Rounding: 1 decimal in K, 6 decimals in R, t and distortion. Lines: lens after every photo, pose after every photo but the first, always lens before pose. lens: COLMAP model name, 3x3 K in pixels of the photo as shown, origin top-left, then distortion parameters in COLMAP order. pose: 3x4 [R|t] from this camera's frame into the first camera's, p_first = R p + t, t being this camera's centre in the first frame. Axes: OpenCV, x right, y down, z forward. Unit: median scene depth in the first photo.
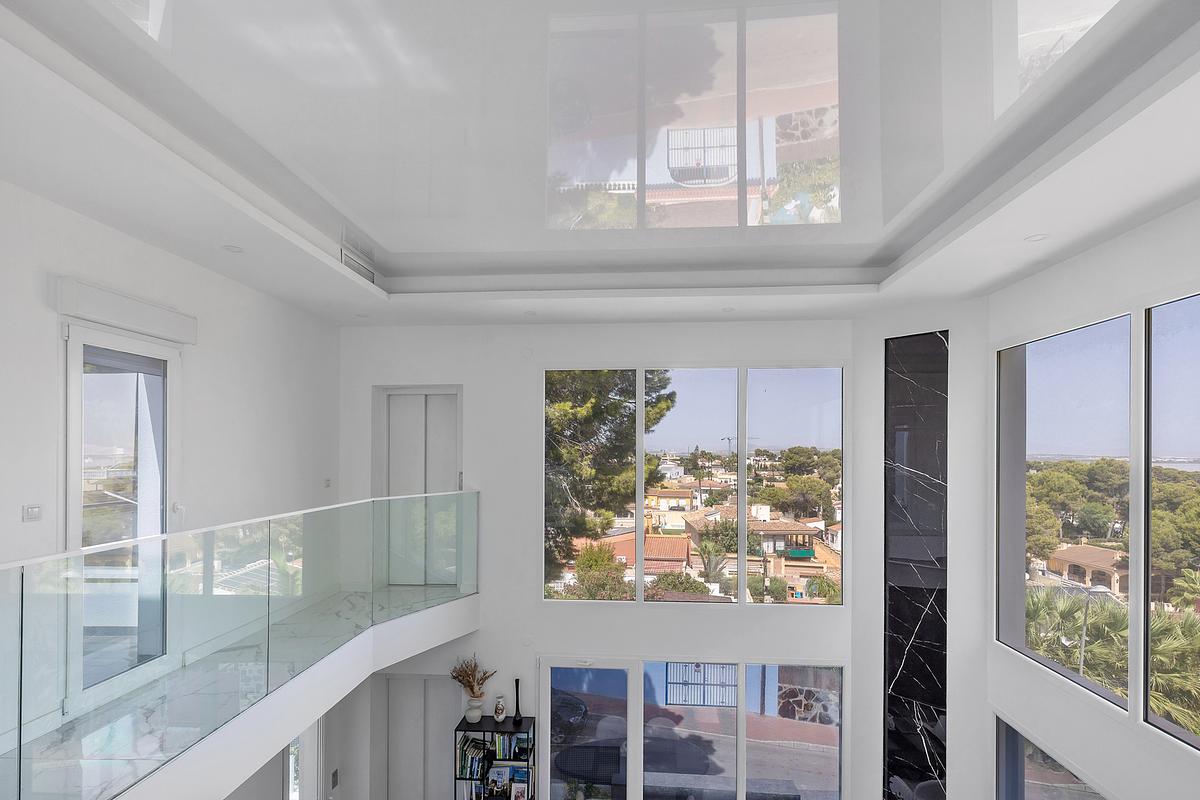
lens RADIAL K [[556.4, 0, 566.7], [0, 556.4, 450.2], [0, 0, 1]] dist [-0.021142, -0.000036]
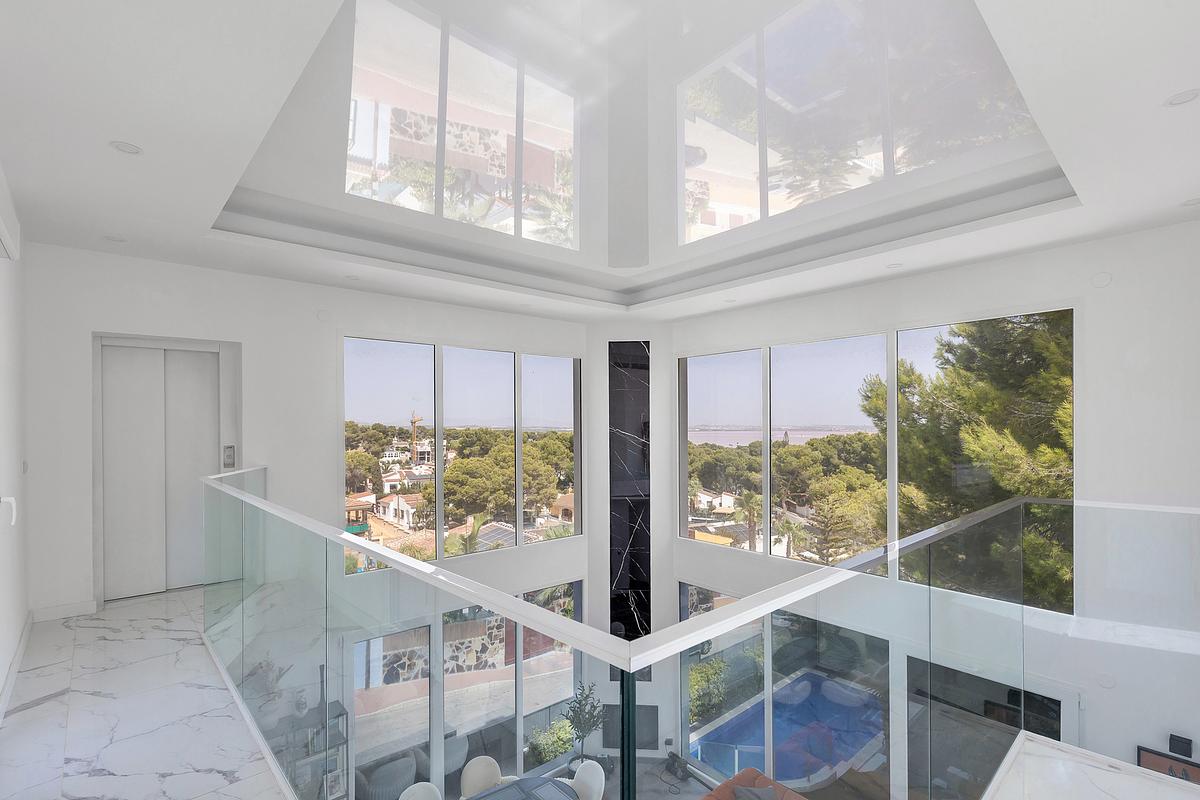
lens RADIAL K [[556.4, 0, 589.0], [0, 556.4, 409.2], [0, 0, 1]] dist [-0.021142, -0.000036]
pose [[0.689297, 0.014393, 0.724336, -0.103075], [0.007351, 0.999612, -0.026859, 0.002357], [-0.724442, 0.023838, 0.688924, 0.008993]]
